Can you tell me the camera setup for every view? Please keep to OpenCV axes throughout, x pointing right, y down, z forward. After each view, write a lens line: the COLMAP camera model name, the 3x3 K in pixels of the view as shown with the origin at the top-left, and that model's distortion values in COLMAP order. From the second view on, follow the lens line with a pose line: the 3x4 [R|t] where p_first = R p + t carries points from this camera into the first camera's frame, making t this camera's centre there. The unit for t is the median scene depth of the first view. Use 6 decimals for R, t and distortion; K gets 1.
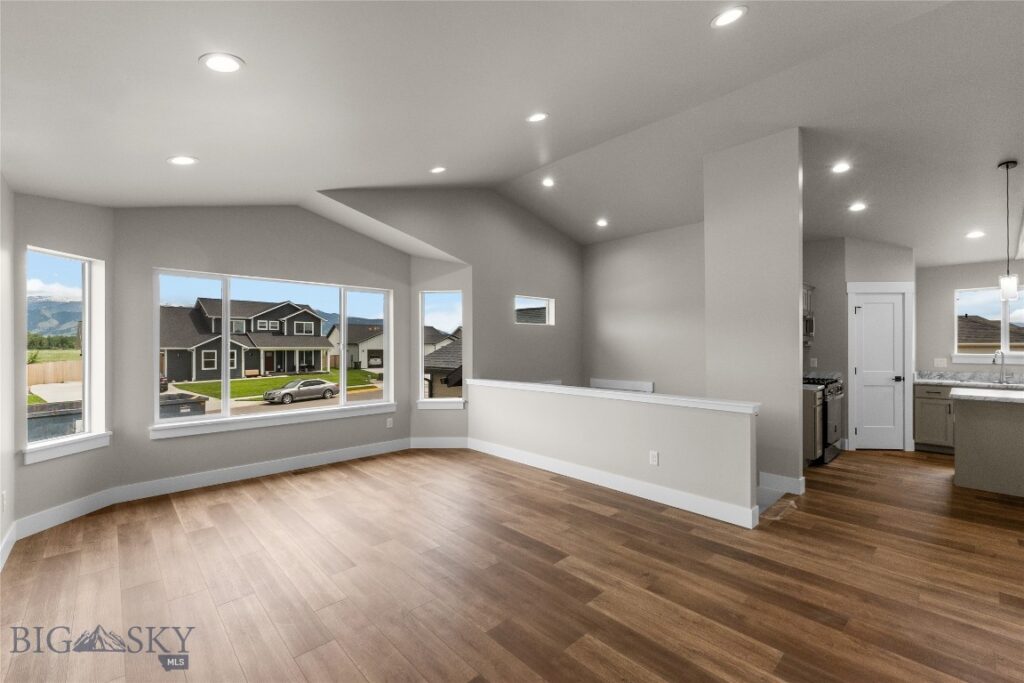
lens RADIAL K [[426.4, 0, 507.3], [0, 426.4, 338.3], [0, 0, 1]] dist [0.000344, -0.000062]
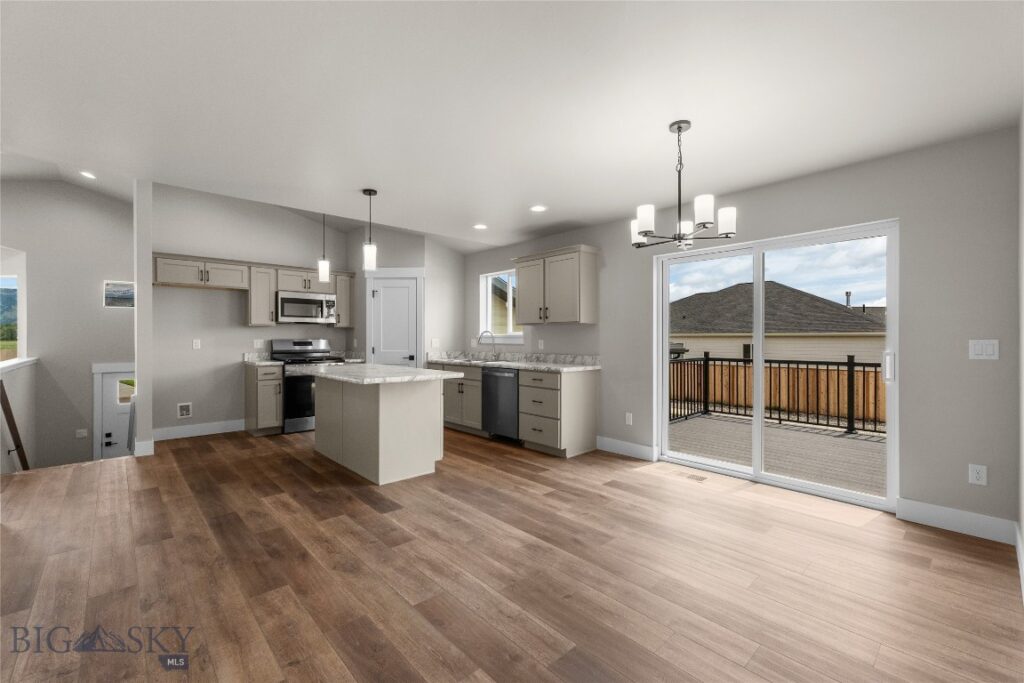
lens RADIAL K [[426.4, 0, 507.3], [0, 426.4, 338.3], [0, 0, 1]] dist [0.000344, -0.000062]
pose [[0.999996, 0.001224, 0.002465, 1.765975], [-0.001243, 0.999970, 0.007631, 0.058359], [-0.002455, -0.007634, 0.999968, -0.115967]]
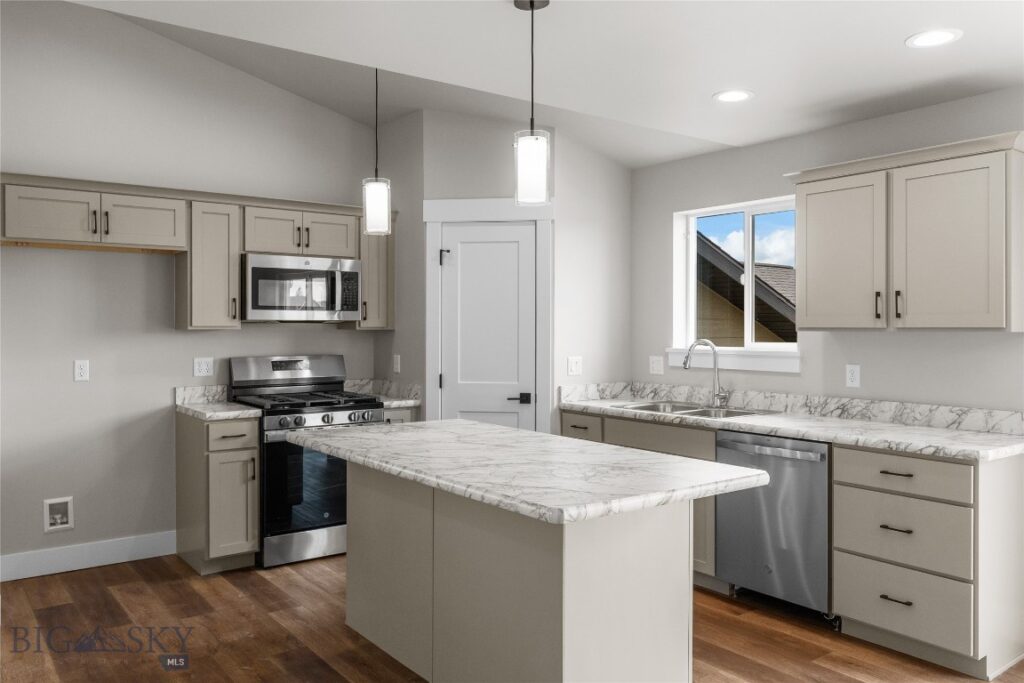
lens RADIAL K [[785.5, 0, 508.4], [0, 785.5, 326.2], [0, 0, 1]] dist [-0.010176, 0.000433]
pose [[0.995328, 0.002543, -0.096518, 1.503679], [-0.002056, 0.999985, 0.005149, 0.014232], [0.096530, -0.004926, 0.995318, 0.170026]]
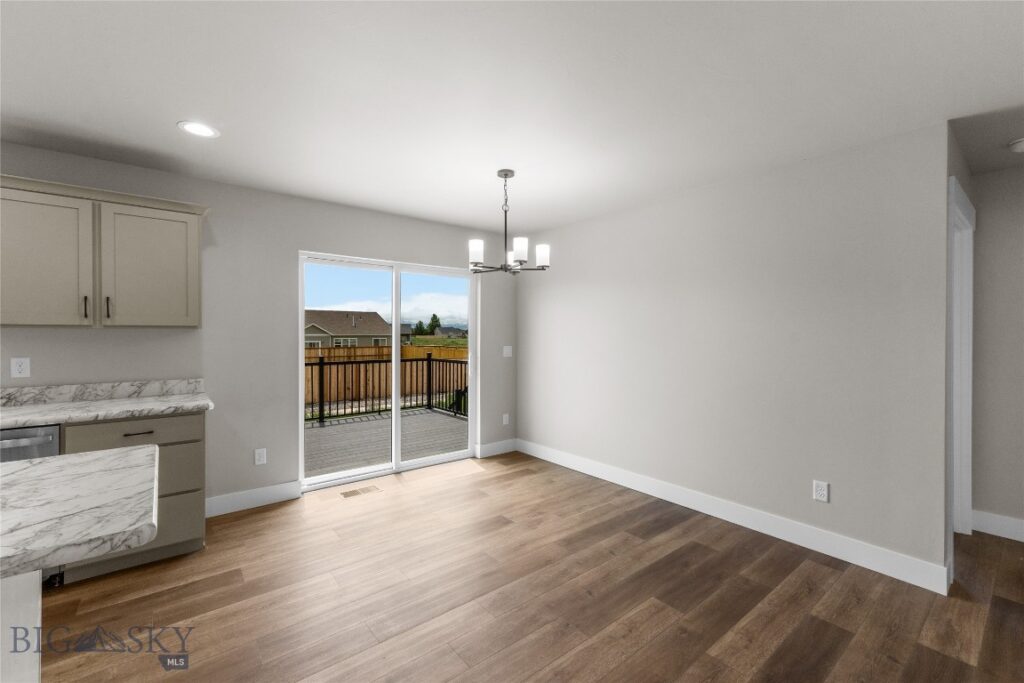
lens RADIAL K [[426.4, 0, 507.3], [0, 426.4, 338.3], [0, 0, 1]] dist [0.000344, -0.000062]
pose [[0.071294, -0.008317, 0.997421, 1.250899], [-0.008067, 0.999928, 0.008914, 0.029654], [-0.997423, -0.008682, 0.071222, 0.489472]]
